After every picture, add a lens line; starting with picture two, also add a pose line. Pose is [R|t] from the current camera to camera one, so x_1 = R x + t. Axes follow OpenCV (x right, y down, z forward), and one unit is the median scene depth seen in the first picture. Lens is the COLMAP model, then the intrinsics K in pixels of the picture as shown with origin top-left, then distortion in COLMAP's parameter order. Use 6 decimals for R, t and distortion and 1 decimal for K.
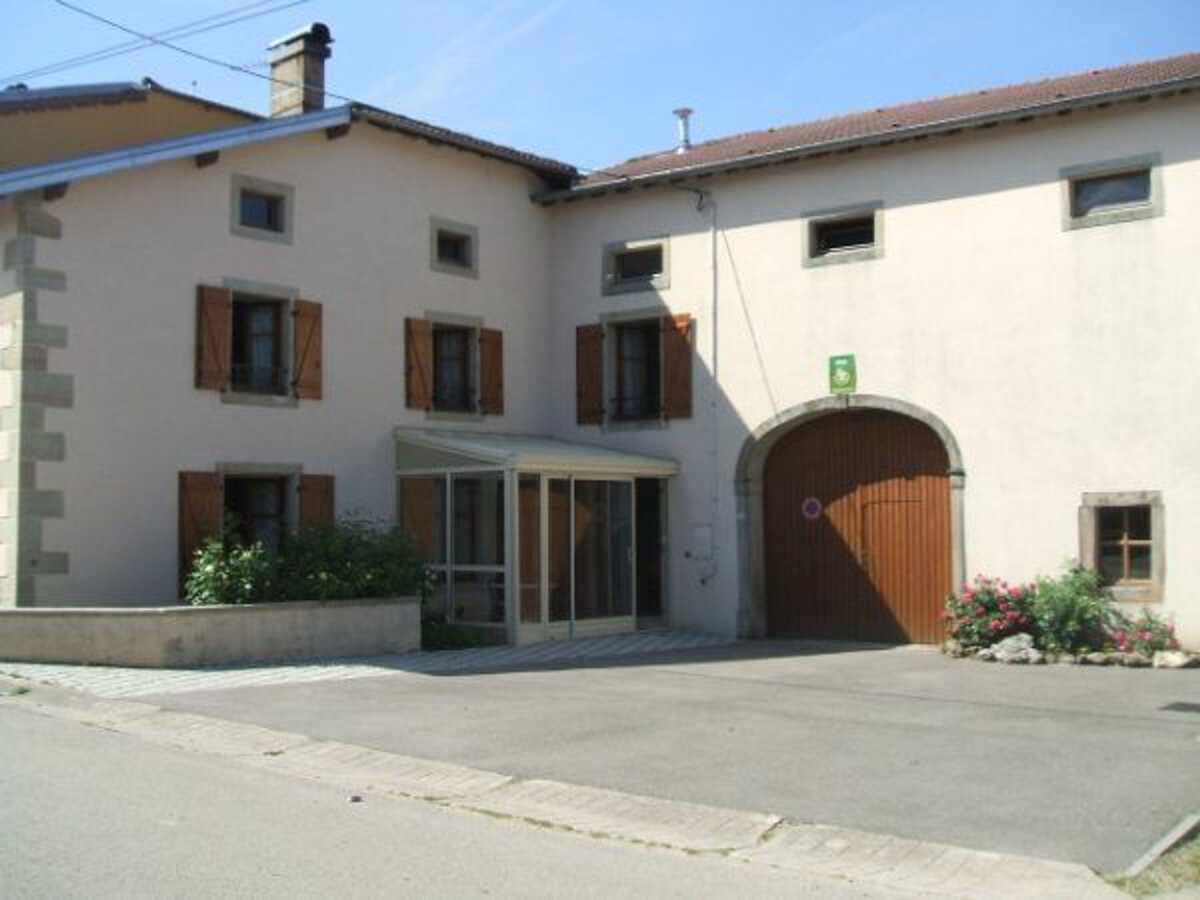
lens RADIAL K [[1326.0, 0, 603.8], [0, 1326.0, 449.7], [0, 0, 1]] dist [-0.103604, 0.000000]
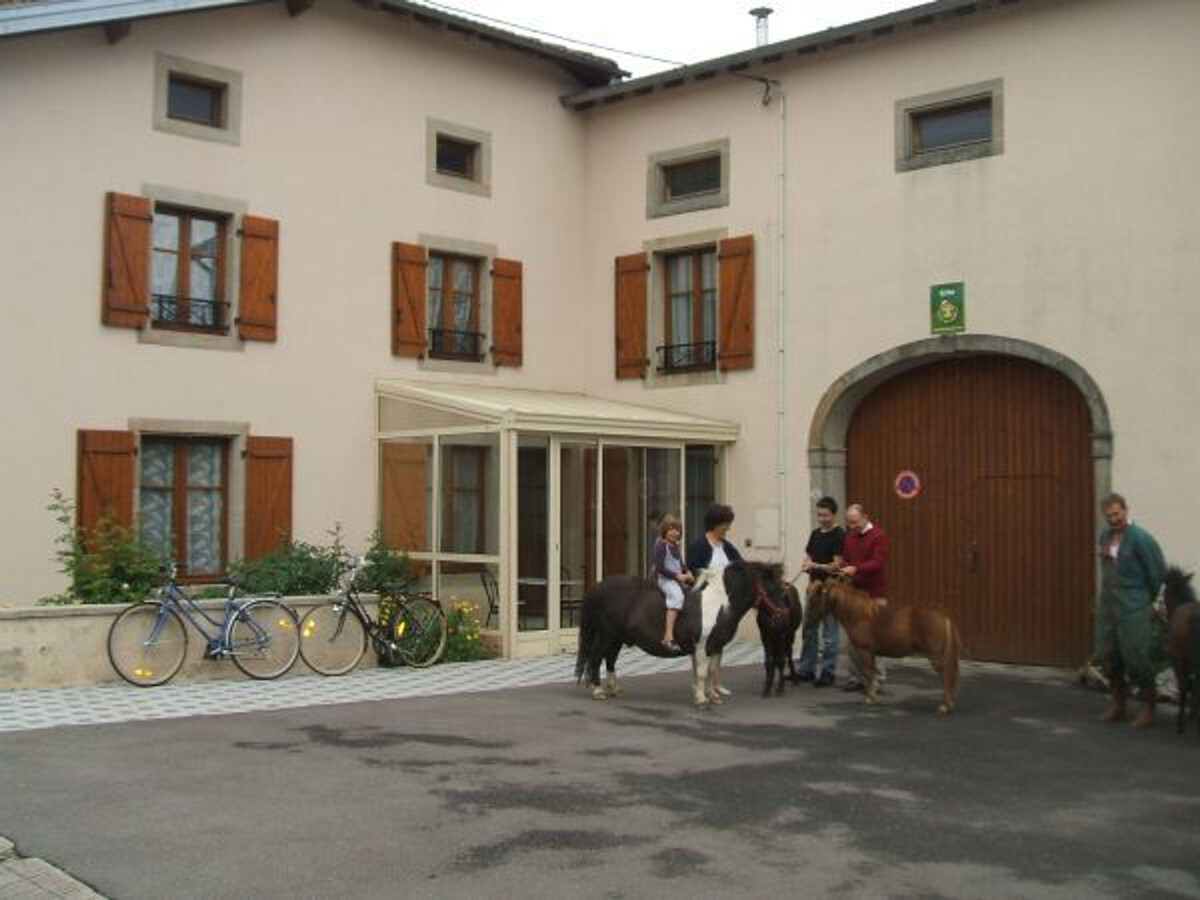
lens RADIAL K [[1326.0, 0, 597.9], [0, 1326.0, 445.1], [0, 0, 1]] dist [-0.103604, 0.000000]
pose [[0.995364, 0.005618, -0.096012, 0.051944], [-0.004728, 0.999944, 0.009490, 0.014782], [0.096060, -0.008992, 0.995335, 0.222350]]
